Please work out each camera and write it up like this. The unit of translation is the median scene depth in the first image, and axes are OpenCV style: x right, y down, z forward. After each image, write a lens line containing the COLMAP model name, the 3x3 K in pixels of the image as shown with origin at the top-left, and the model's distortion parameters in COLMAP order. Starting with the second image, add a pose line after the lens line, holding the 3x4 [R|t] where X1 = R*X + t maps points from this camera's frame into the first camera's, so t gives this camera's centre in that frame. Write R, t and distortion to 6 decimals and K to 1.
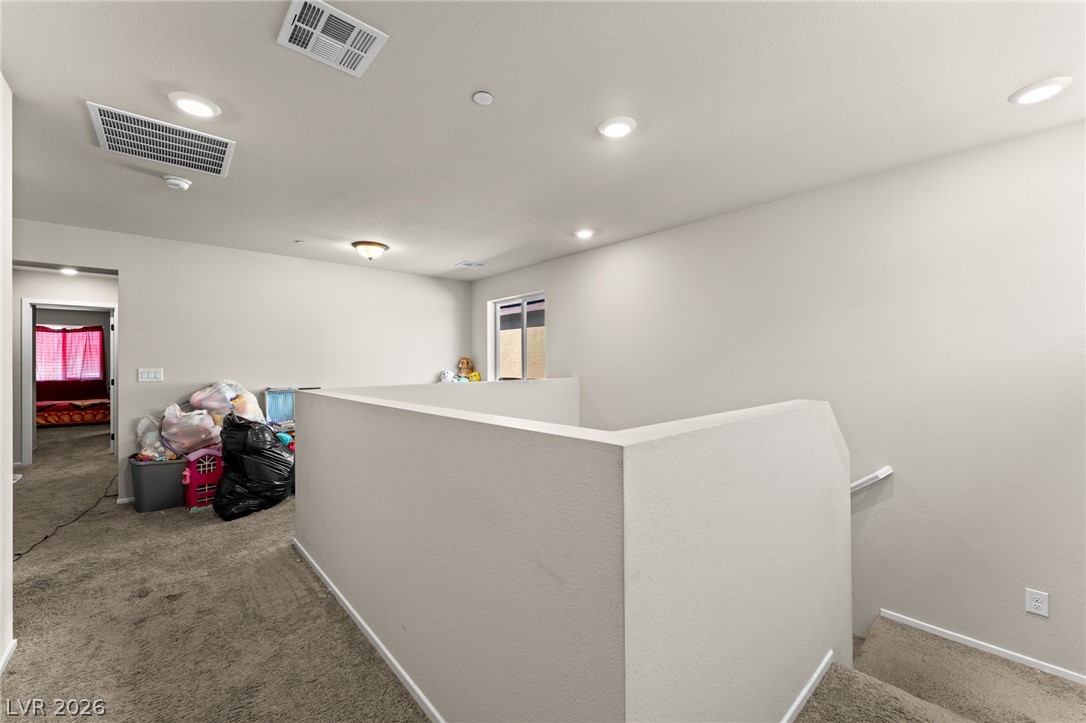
lens RADIAL K [[435.4, 0, 544.3], [0, 435.4, 362.1], [0, 0, 1]] dist [0.002477, -0.000026]
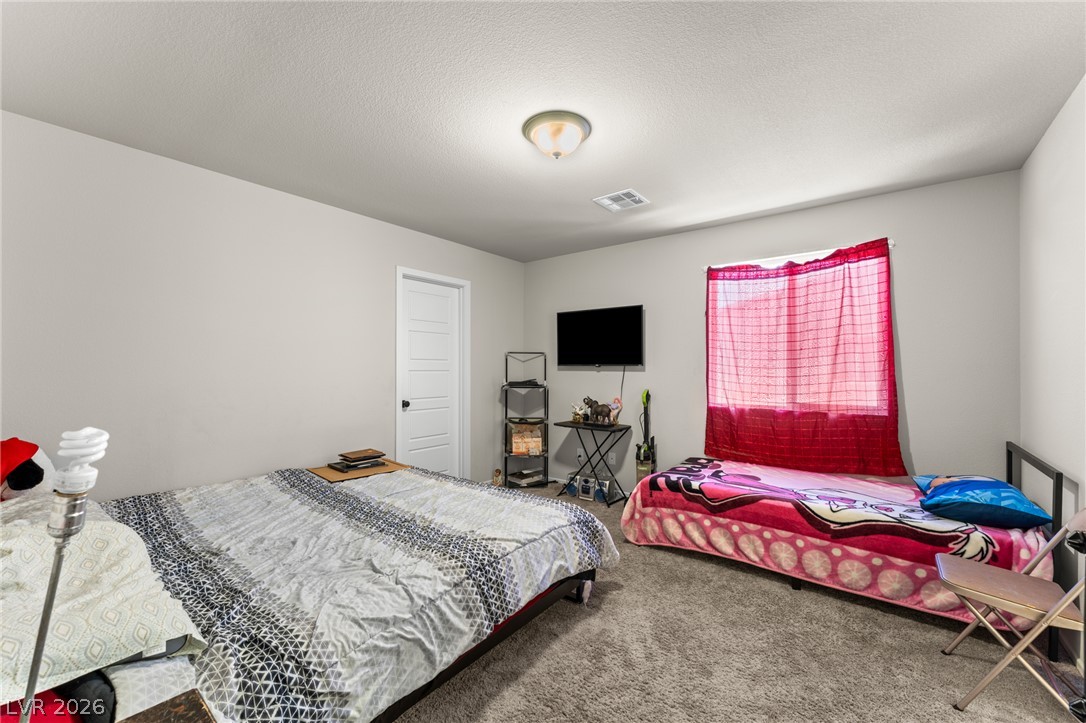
lens RADIAL K [[435.4, 0, 543.0], [0, 435.4, 364.5], [0, 0, 1]] dist [0.002477, -0.000026]
pose [[0.160900, -0.009053, -0.986929, -0.816005], [0.000016, 0.999958, -0.009170, 0.008355], [0.986971, 0.001460, 0.160893, 0.775724]]
